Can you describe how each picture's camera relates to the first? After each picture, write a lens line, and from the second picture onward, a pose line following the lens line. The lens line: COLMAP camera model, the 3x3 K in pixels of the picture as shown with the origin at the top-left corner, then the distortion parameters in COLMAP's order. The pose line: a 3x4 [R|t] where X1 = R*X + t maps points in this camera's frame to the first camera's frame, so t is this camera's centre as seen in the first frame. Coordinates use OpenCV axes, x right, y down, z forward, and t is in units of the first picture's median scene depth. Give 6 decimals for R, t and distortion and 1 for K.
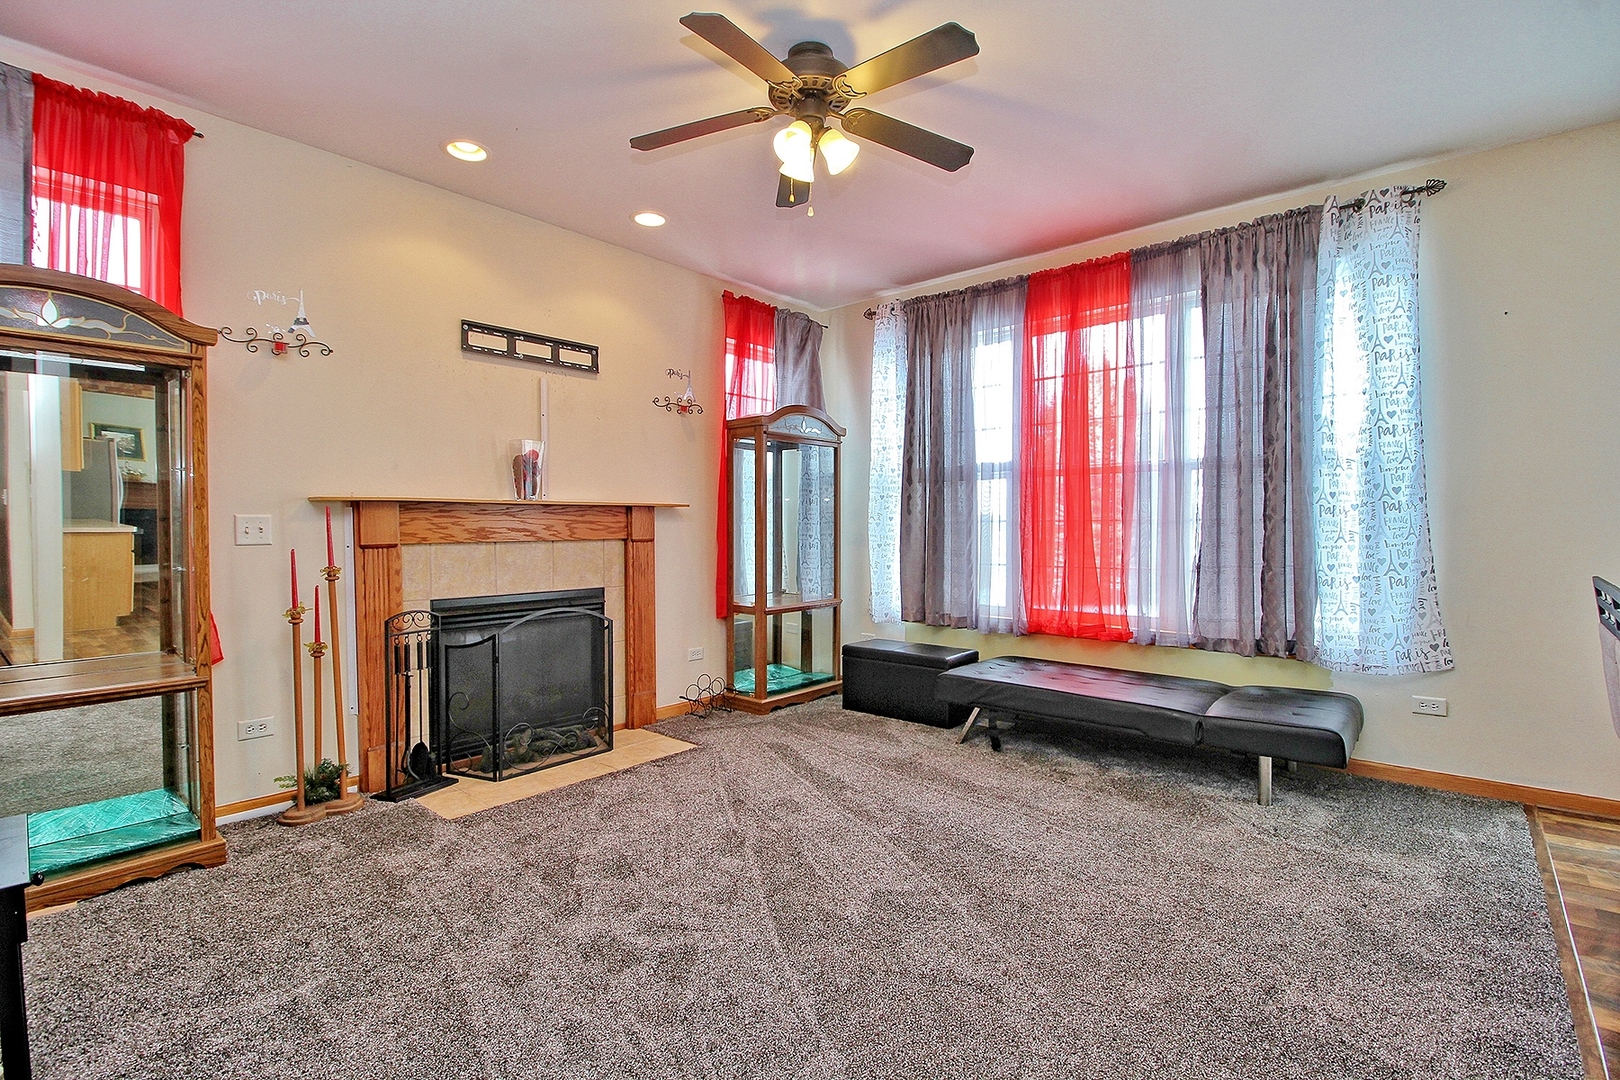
lens RADIAL K [[750.8, 0, 804.5], [0, 750.8, 536.8], [0, 0, 1]] dist [0.001872, -0.016007]
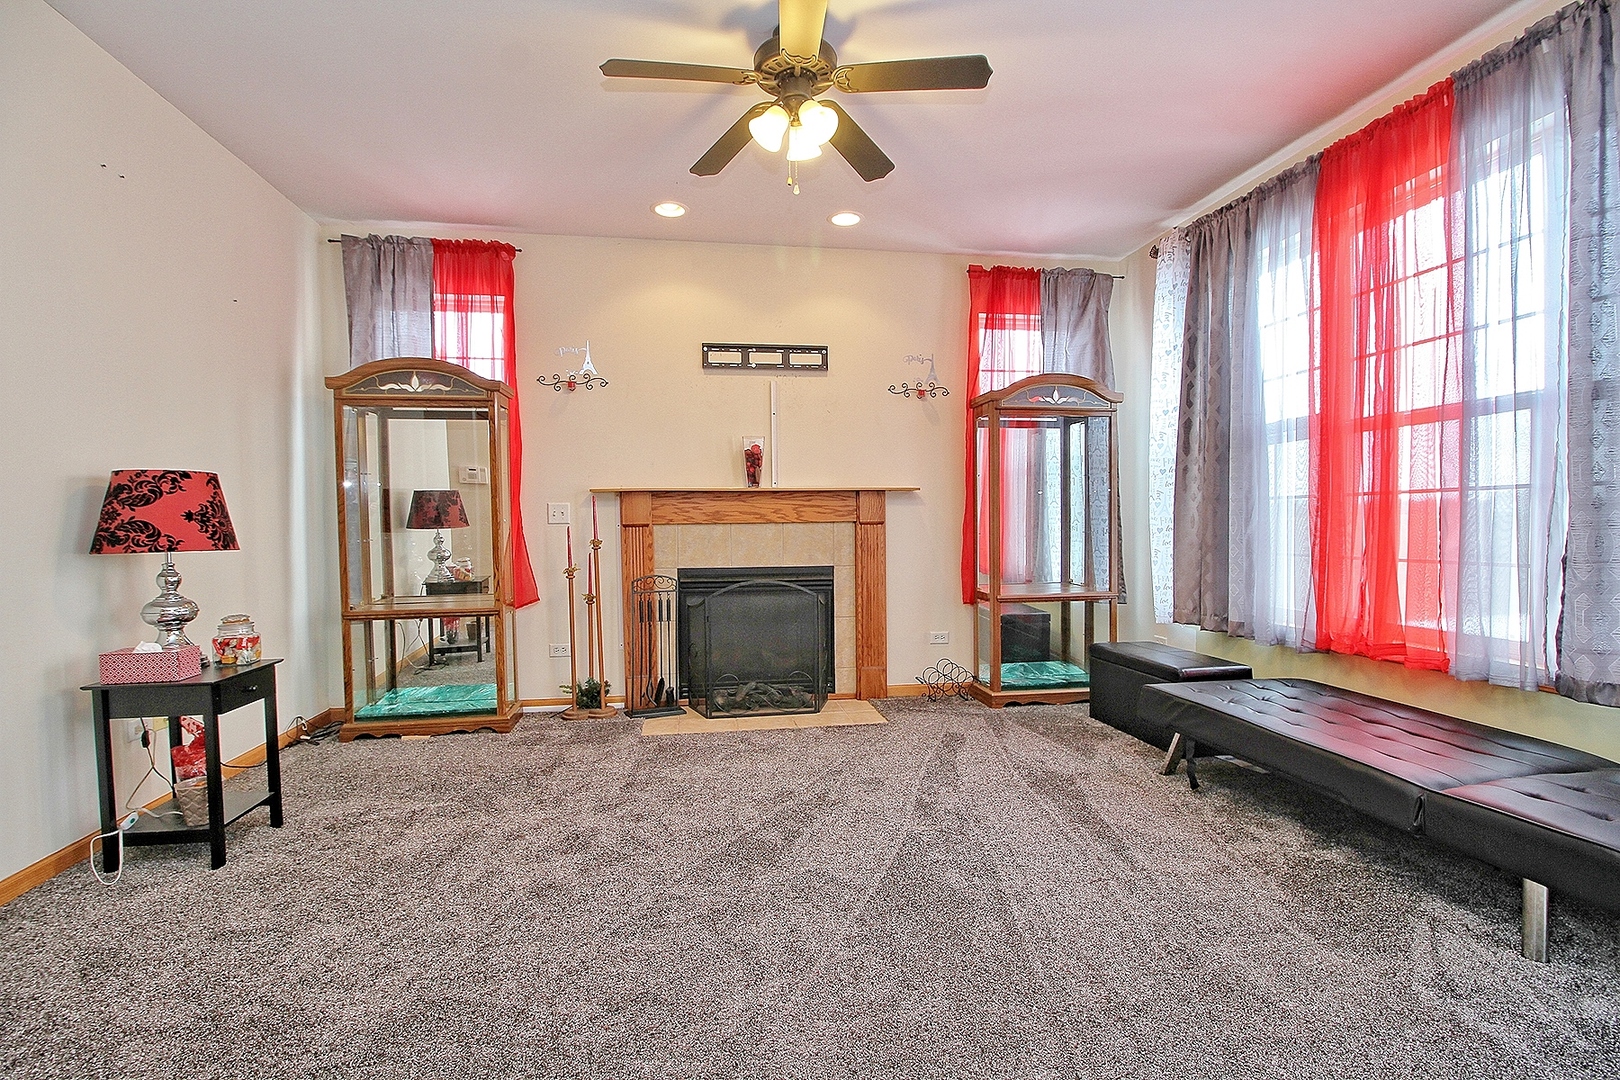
lens RADIAL K [[750.8, 0, 804.5], [0, 750.8, 536.8], [0, 0, 1]] dist [0.001872, -0.016007]
pose [[0.763550, 0.007528, -0.645704, 0.434462], [-0.003244, 0.999964, 0.007823, 0.017905], [0.645740, -0.003878, 0.763547, 0.148963]]
